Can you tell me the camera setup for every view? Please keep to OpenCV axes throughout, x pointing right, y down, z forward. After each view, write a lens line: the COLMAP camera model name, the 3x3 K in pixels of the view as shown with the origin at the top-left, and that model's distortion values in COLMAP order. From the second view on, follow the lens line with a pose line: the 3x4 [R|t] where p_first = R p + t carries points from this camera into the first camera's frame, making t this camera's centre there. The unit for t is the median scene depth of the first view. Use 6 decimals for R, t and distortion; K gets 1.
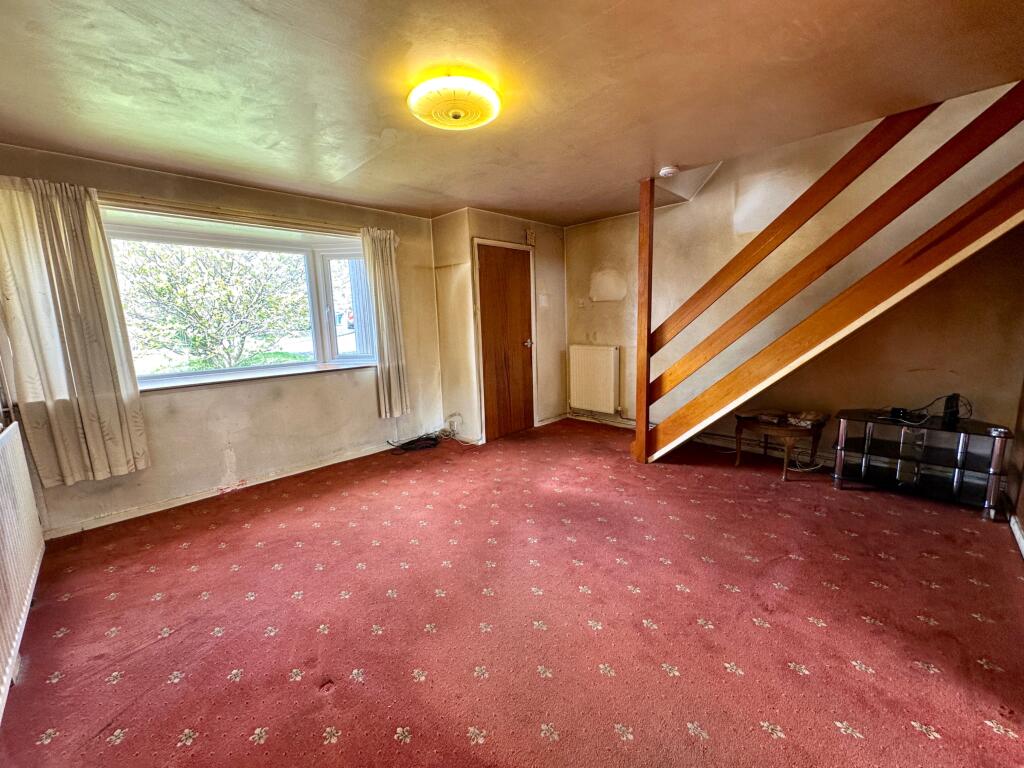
lens RADIAL K [[410.7, 0, 512.0], [0, 410.7, 384.0], [0, 0, 1]] dist [0.003032, -0.000080]
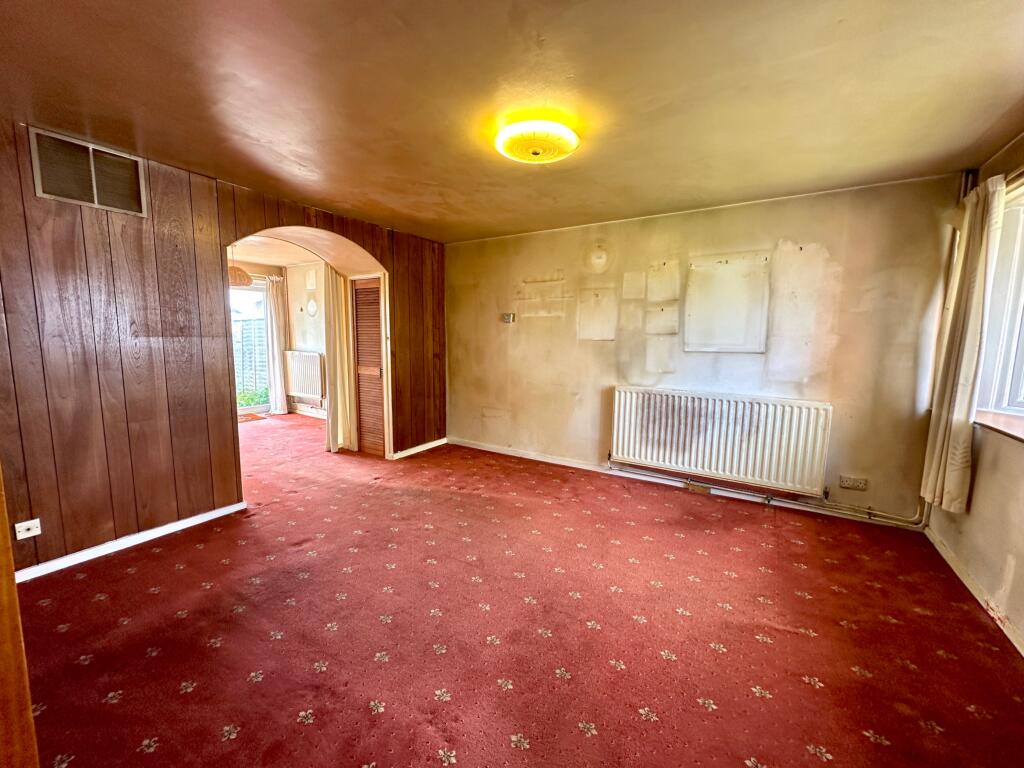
lens RADIAL K [[410.7, 0, 512.0], [0, 410.7, 384.0], [0, 0, 1]] dist [0.003032, -0.000080]
pose [[-0.972933, 0.046422, -0.226375, 0.103425], [-0.019424, 0.959719, 0.280288, -0.191273], [0.230268, 0.277099, -0.932841, 1.123753]]
